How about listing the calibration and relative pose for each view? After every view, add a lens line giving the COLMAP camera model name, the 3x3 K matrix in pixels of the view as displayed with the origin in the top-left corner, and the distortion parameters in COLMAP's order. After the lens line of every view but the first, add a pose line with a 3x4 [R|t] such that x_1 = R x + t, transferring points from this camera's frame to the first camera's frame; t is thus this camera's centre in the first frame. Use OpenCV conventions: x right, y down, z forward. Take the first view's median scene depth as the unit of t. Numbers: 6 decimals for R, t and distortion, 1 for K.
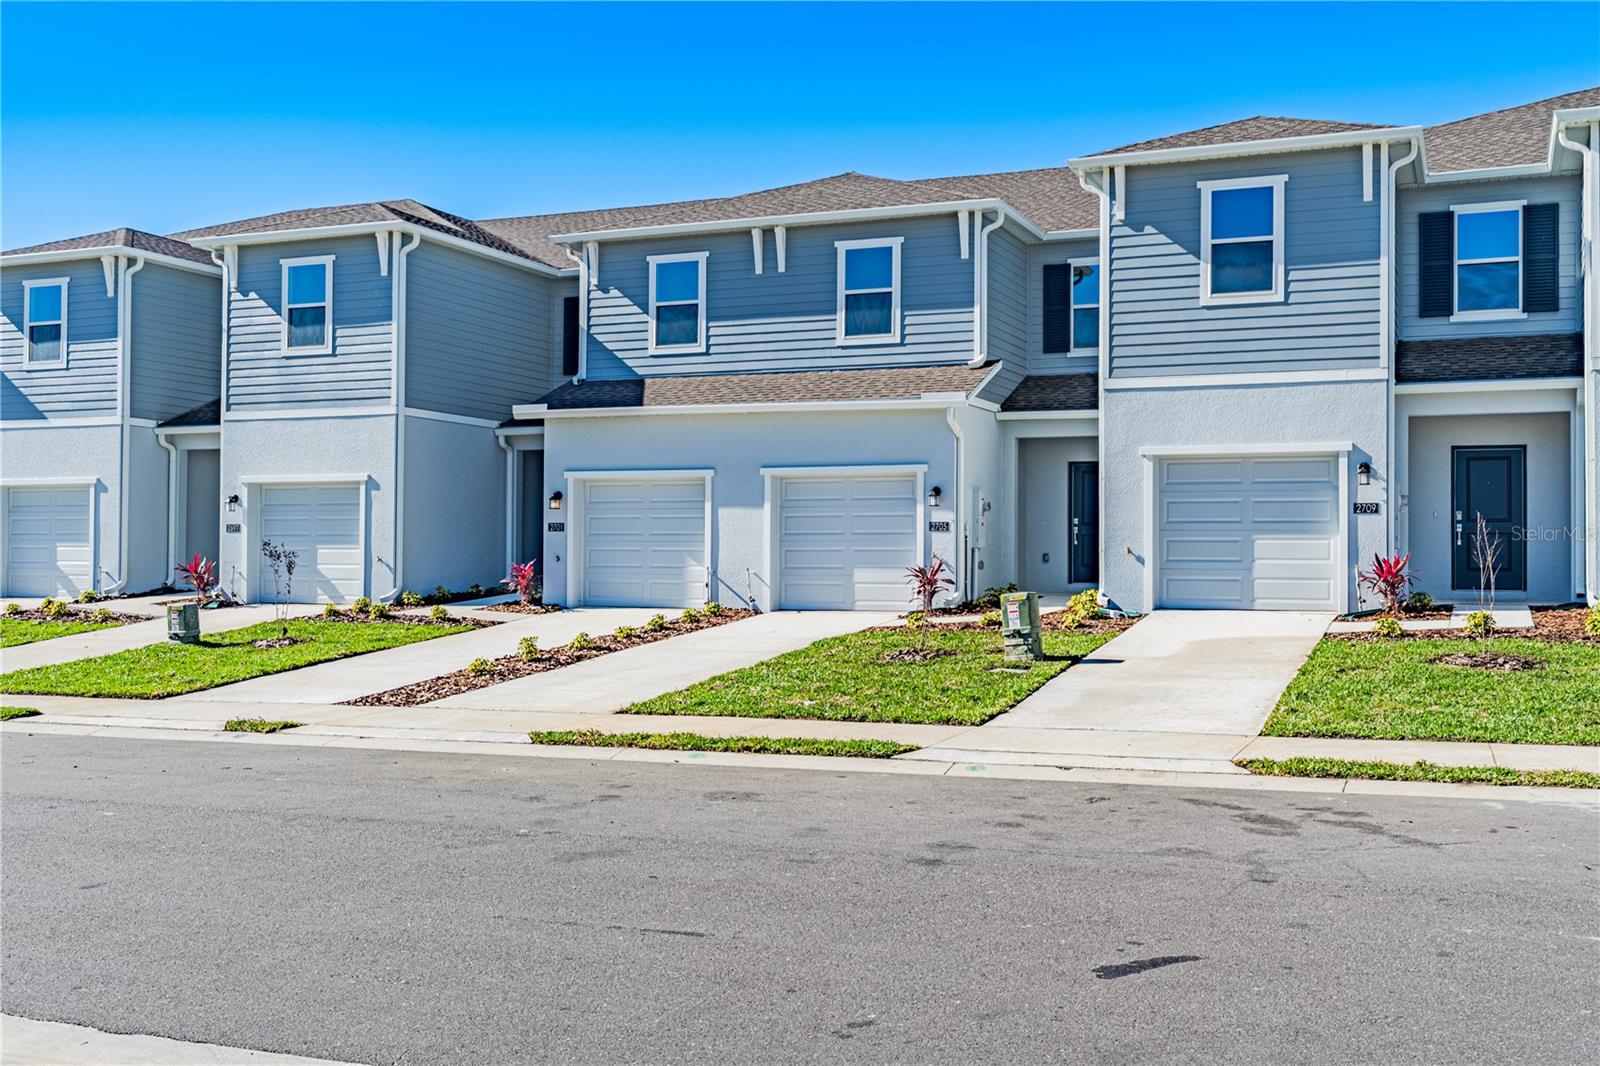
lens RADIAL K [[1710.6, 0, 803.7], [0, 1710.6, 524.2], [0, 0, 1]] dist [-0.004143, 0.000000]
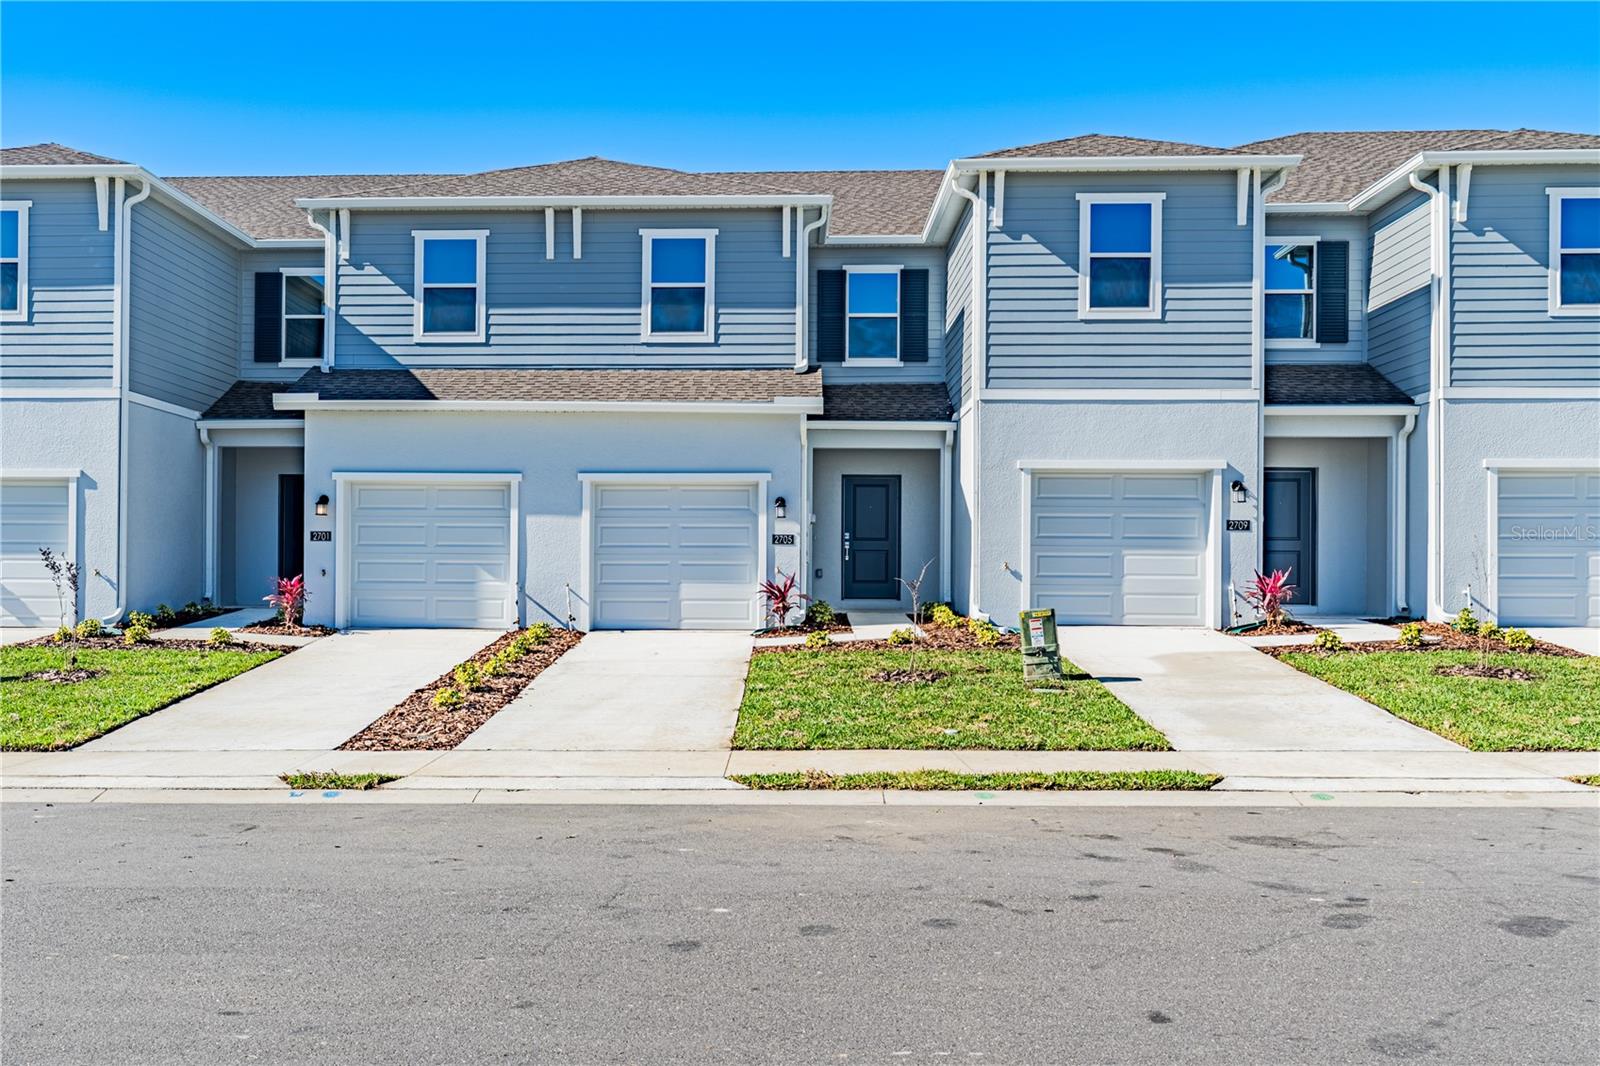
lens RADIAL K [[1710.6, 0, 799.2], [0, 1710.6, 547.1], [0, 0, 1]] dist [-0.004143, 0.000000]
pose [[0.937102, 0.008733, 0.348946, -0.231326], [-0.009469, 0.999955, 0.000404, 0.004908], [-0.348927, -0.003683, 0.937143, 0.112048]]
